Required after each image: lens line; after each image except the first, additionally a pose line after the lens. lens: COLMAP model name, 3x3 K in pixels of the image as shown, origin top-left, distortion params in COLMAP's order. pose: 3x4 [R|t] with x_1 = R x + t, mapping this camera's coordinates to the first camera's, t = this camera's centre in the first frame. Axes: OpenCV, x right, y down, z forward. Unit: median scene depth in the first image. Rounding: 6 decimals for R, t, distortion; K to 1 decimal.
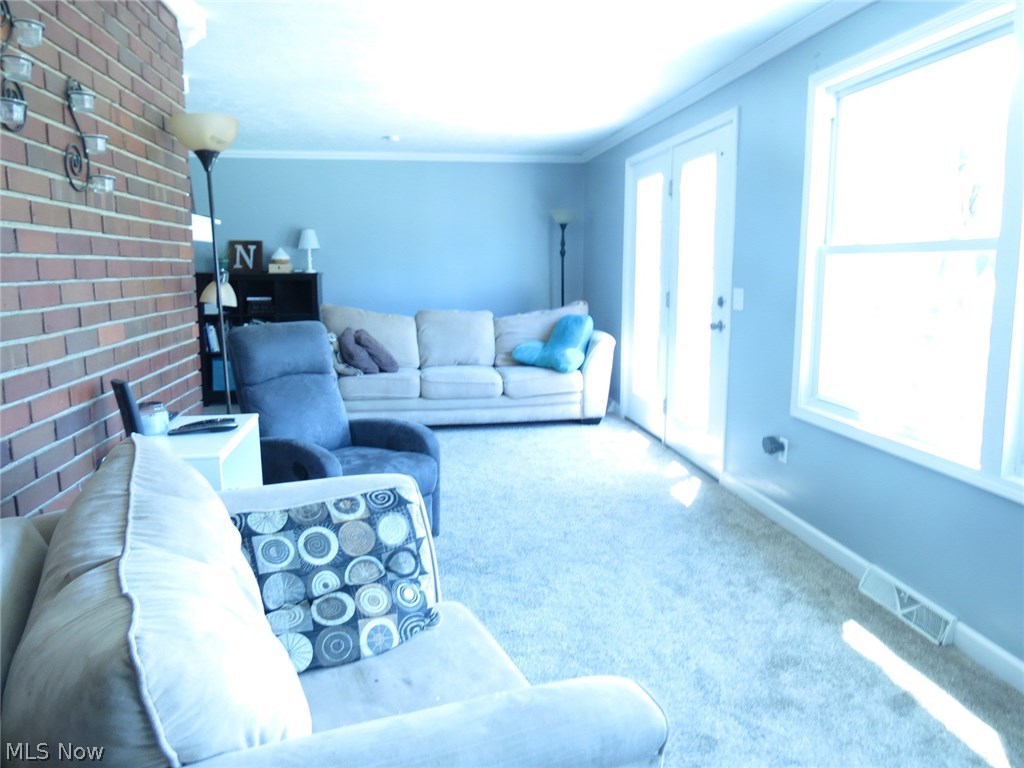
lens RADIAL K [[750.7, 0, 512.0], [0, 750.7, 384.0], [0, 0, 1]] dist [-0.034956, 0.043977]
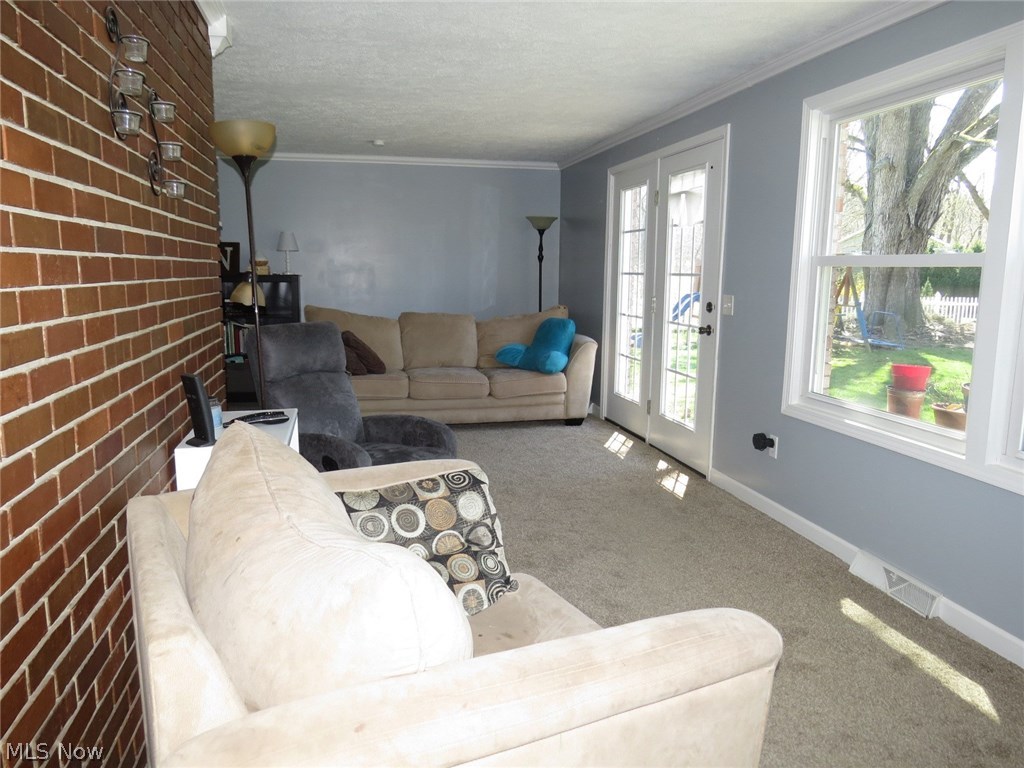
lens RADIAL K [[754.6, 0, 512.0], [0, 754.6, 384.0], [0, 0, 1]] dist [-0.003060, -0.000817]
pose [[0.998115, 0.003832, 0.061246, -0.132208], [-0.003426, 0.999971, -0.006728, 0.015222], [-0.061270, 0.006506, 0.998100, -0.097117]]
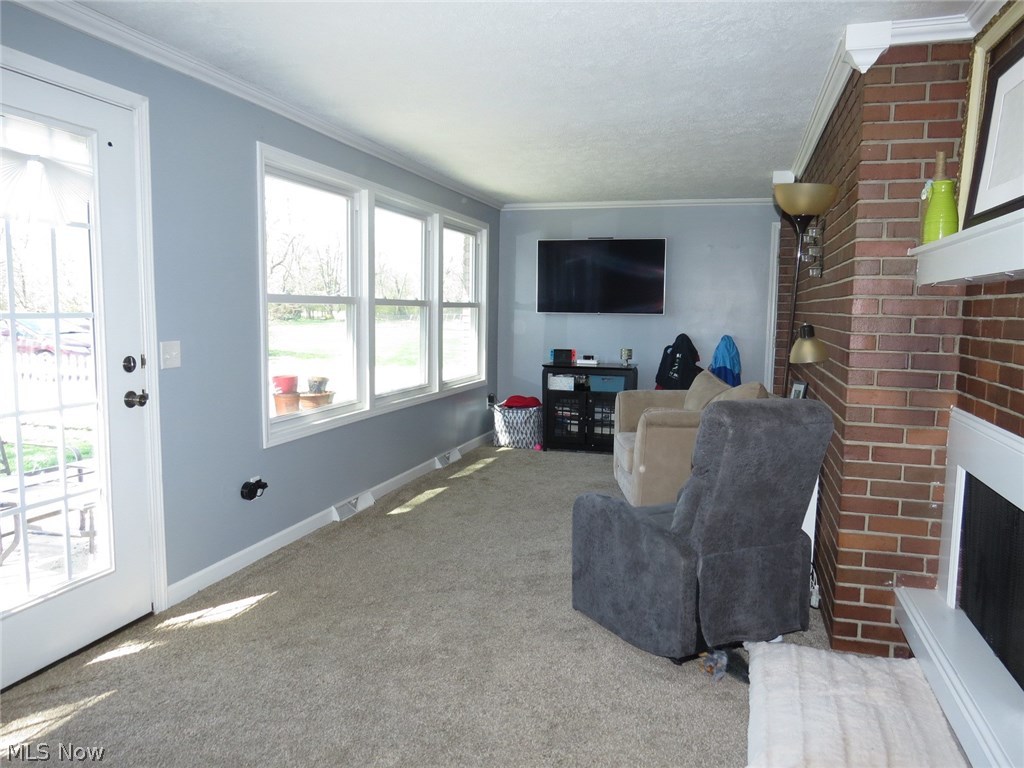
lens RADIAL K [[750.7, 0, 512.0], [0, 750.7, 384.0], [0, 0, 1]] dist [-0.034956, 0.043977]
pose [[-0.905616, -0.055715, 0.420423, -0.665371], [0.052379, 0.969049, 0.241247, -0.484615], [-0.420852, 0.240498, -0.874668, 2.956649]]
